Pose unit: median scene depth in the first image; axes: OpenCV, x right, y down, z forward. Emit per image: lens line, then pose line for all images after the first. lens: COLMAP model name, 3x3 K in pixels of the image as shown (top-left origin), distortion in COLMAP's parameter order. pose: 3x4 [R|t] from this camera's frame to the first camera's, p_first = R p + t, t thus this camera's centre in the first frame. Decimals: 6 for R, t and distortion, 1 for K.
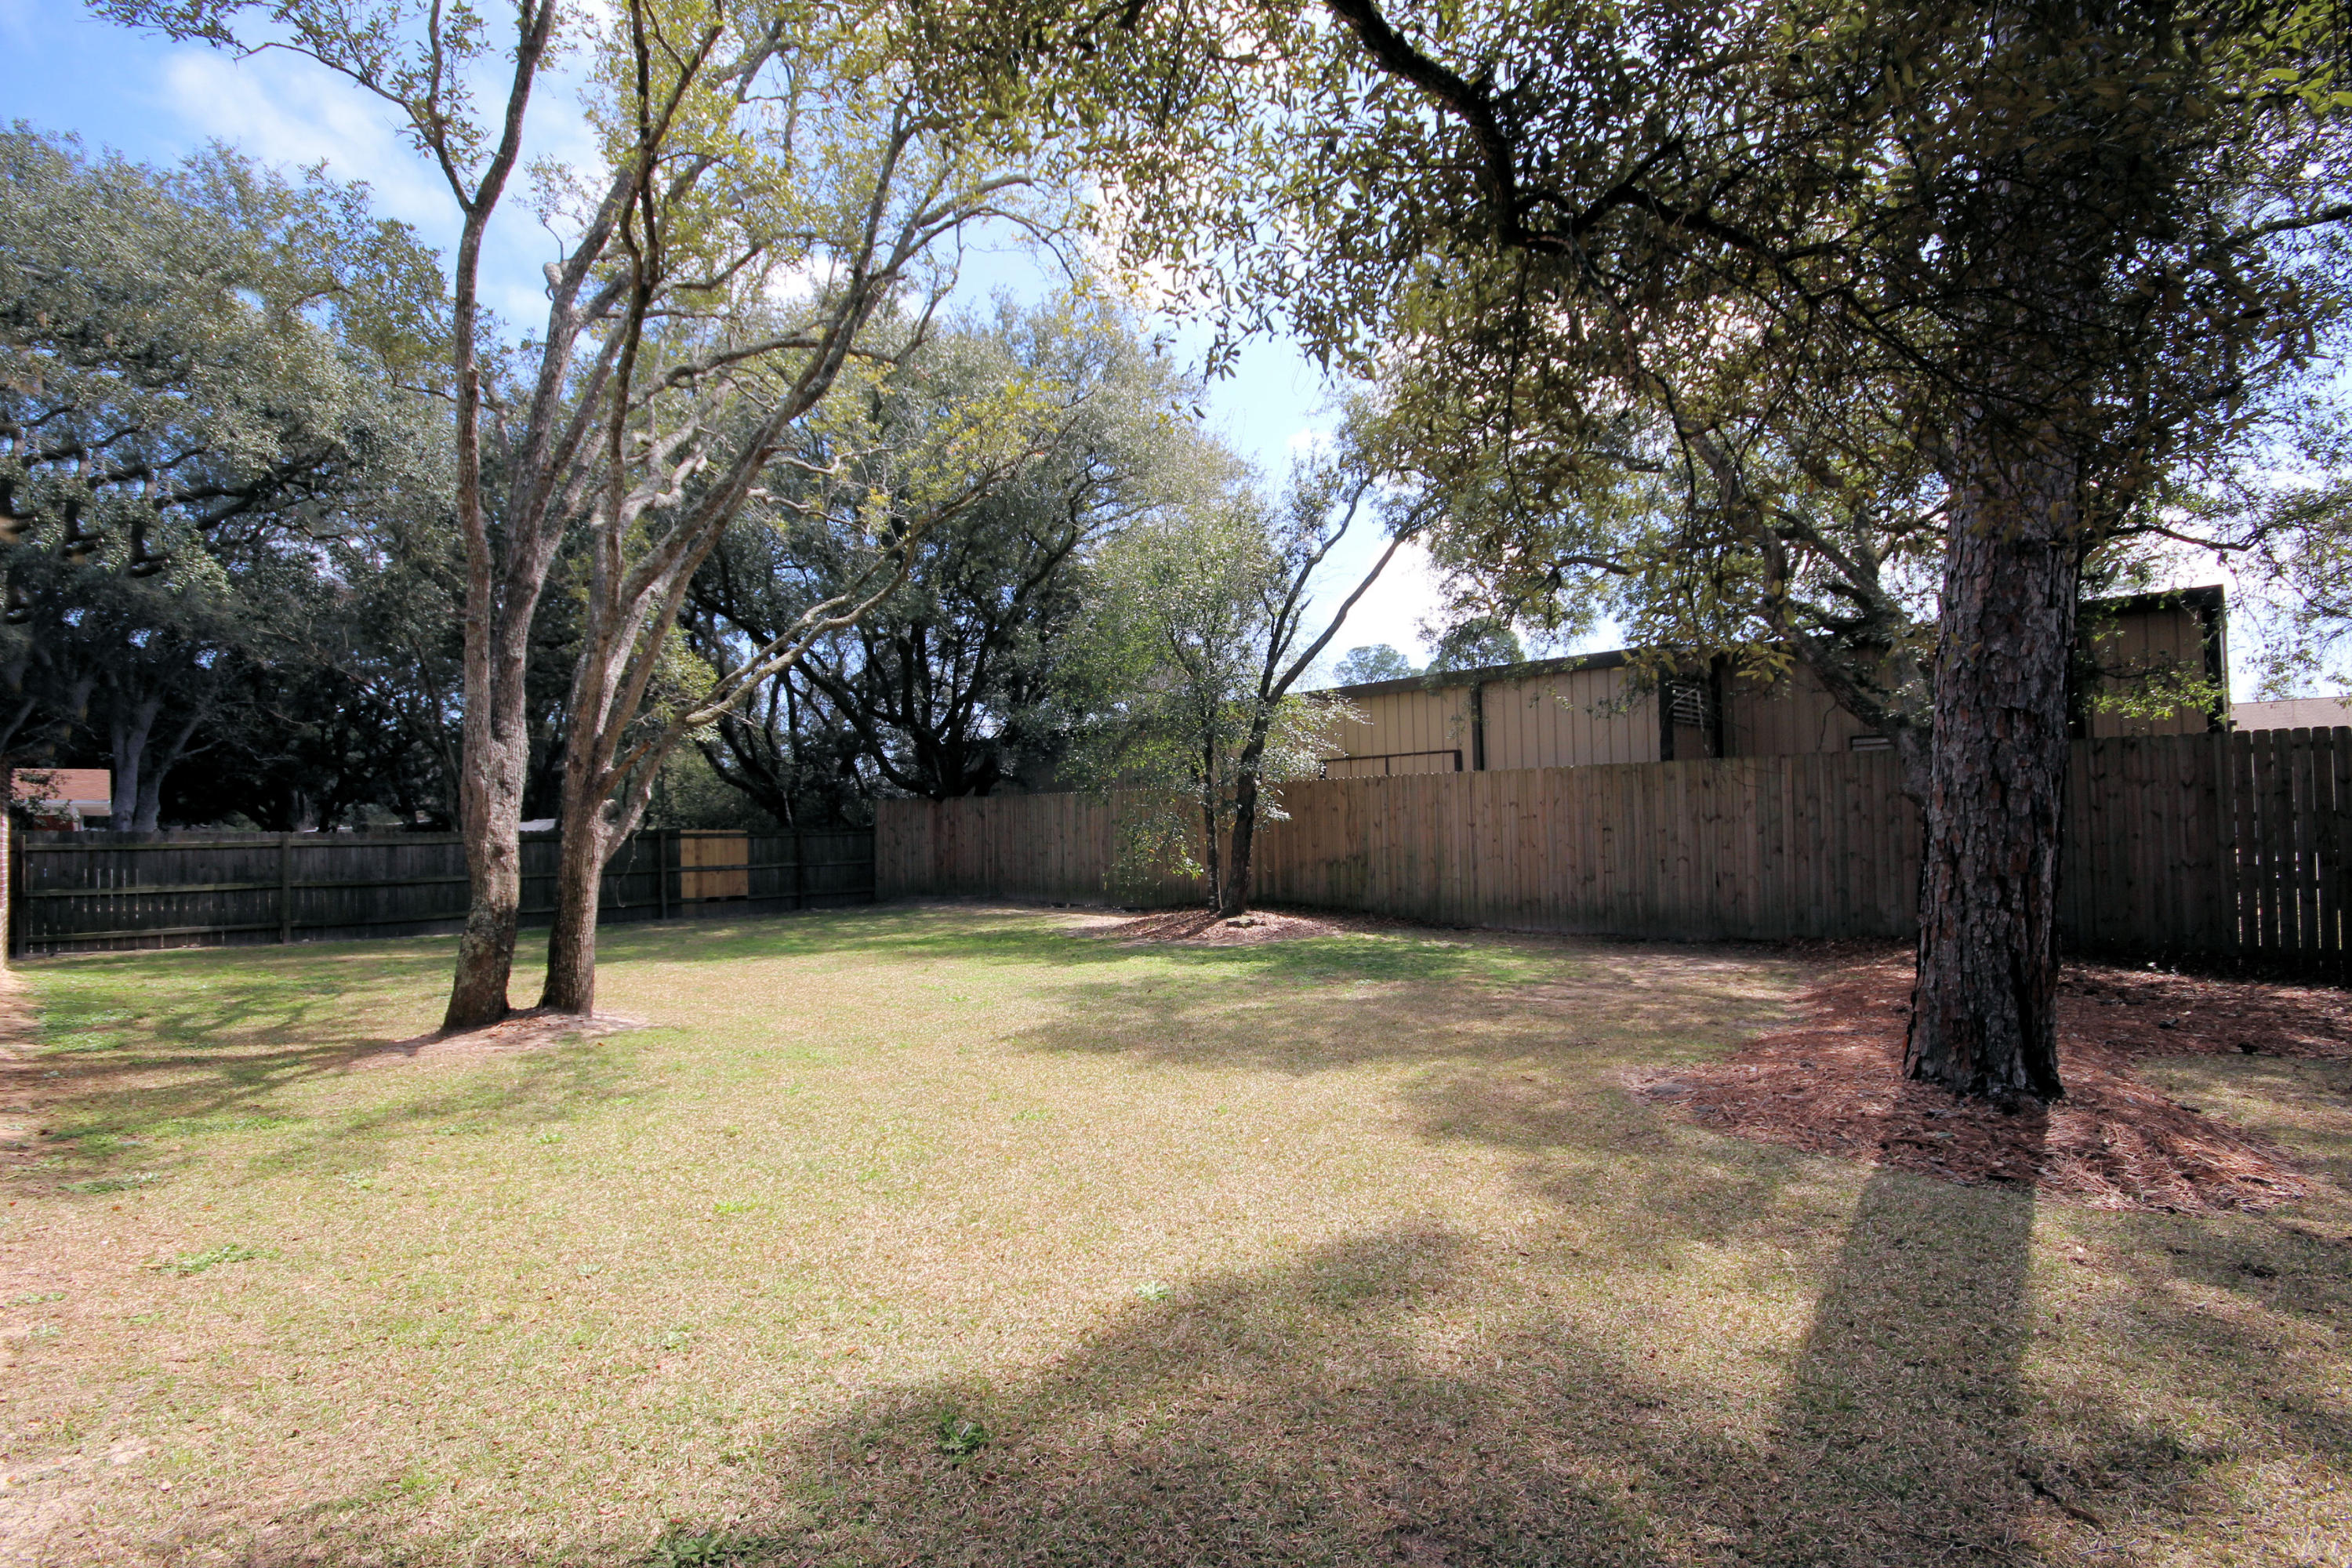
lens RADIAL K [[1080.1, 0, 1176.0], [0, 1080.1, 784.0], [0, 0, 1]] dist [-0.002457, -0.000288]
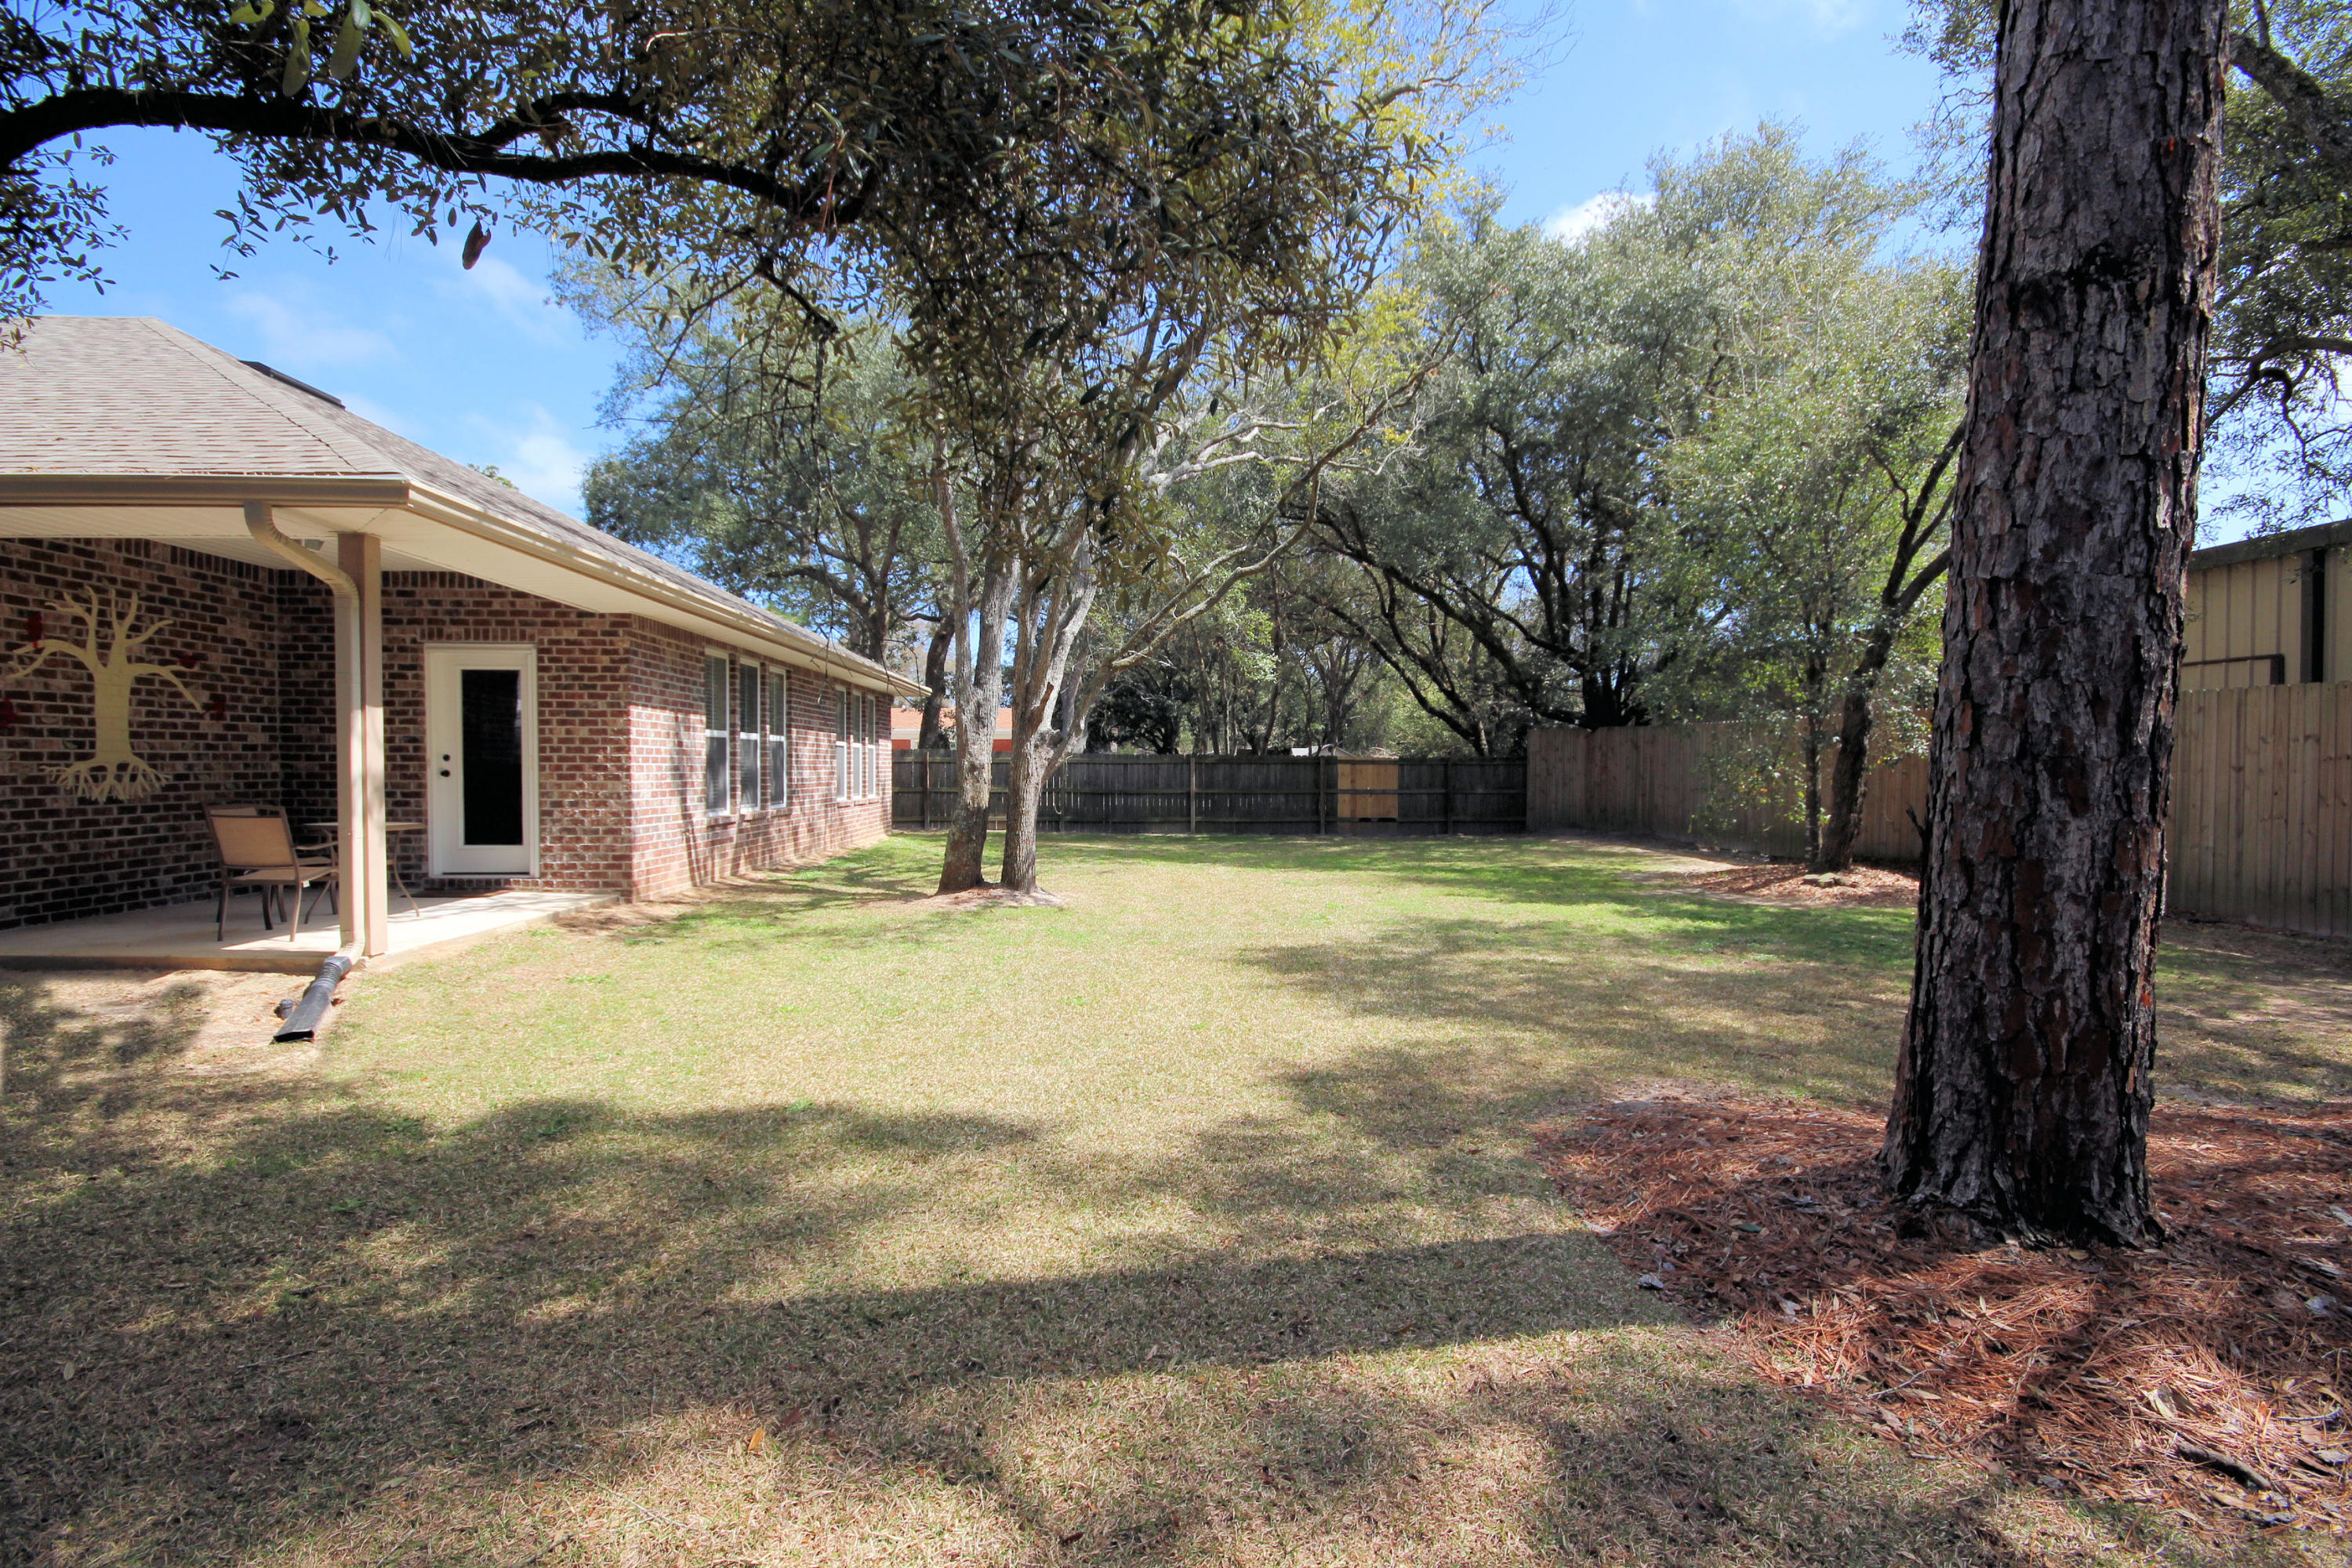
lens RADIAL K [[1080.1, 0, 1176.0], [0, 1080.1, 784.0], [0, 0, 1]] dist [-0.002457, -0.000288]
pose [[0.729427, 0.034252, -0.683201, 0.700204], [0.010090, 0.998098, 0.060812, 0.001522], [0.683984, -0.051251, 0.727694, 0.210149]]
